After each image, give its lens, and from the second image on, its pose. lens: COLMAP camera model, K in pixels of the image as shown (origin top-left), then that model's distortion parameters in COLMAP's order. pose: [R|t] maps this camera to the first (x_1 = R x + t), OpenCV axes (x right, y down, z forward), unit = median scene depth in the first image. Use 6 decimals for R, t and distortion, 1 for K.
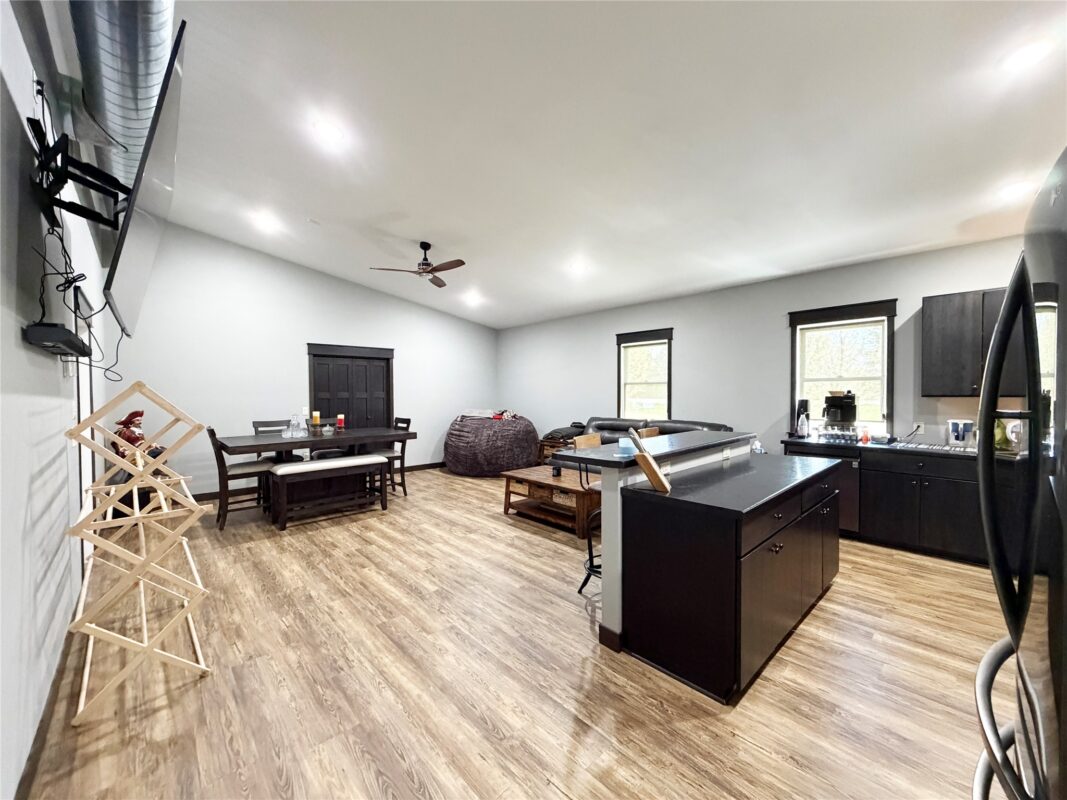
lens RADIAL K [[428.7, 0, 538.6], [0, 428.7, 399.9], [0, 0, 1]] dist [-0.000865, 0.000124]
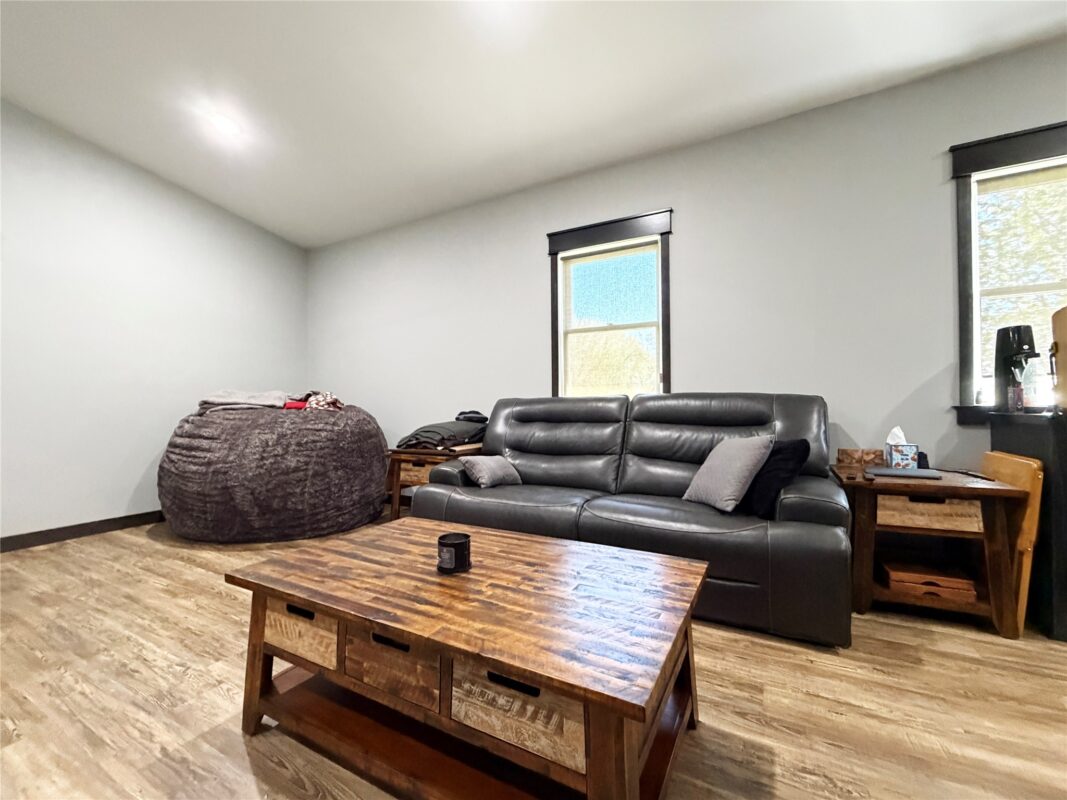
lens RADIAL K [[440.8, 0, 527.4], [0, 440.8, 398.2], [0, 0, 1]] dist [-0.000456, -0.000631]
pose [[0.954849, -0.002465, 0.297083, 0.003185], [0.013683, 0.999269, -0.035686, 0.058607], [-0.296778, 0.038139, 0.954185, 0.521069]]
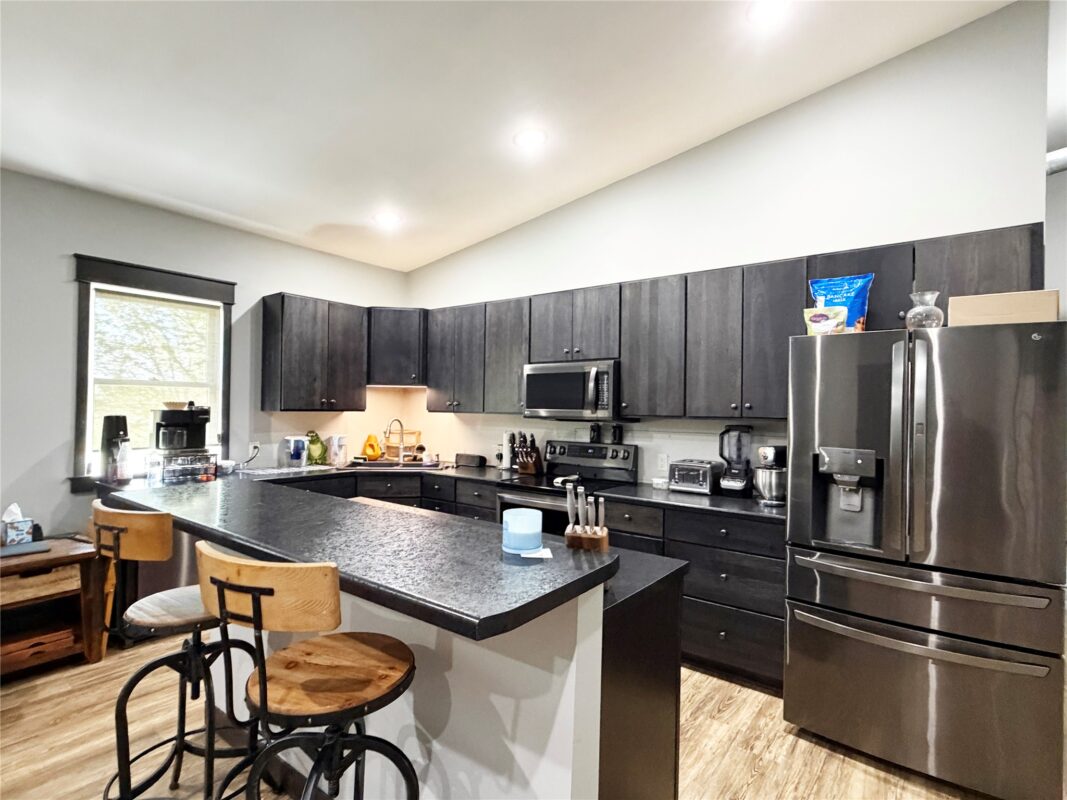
lens RADIAL K [[537.3, 0, 536.6], [0, 537.3, 407.6], [0, 0, 1]] dist [0.002237, -0.000354]
pose [[-0.178059, 0.003666, 0.984013, -0.132836], [0.005668, 0.999980, -0.002700, -0.004982], [-0.984003, 0.005097, -0.178076, 0.418451]]
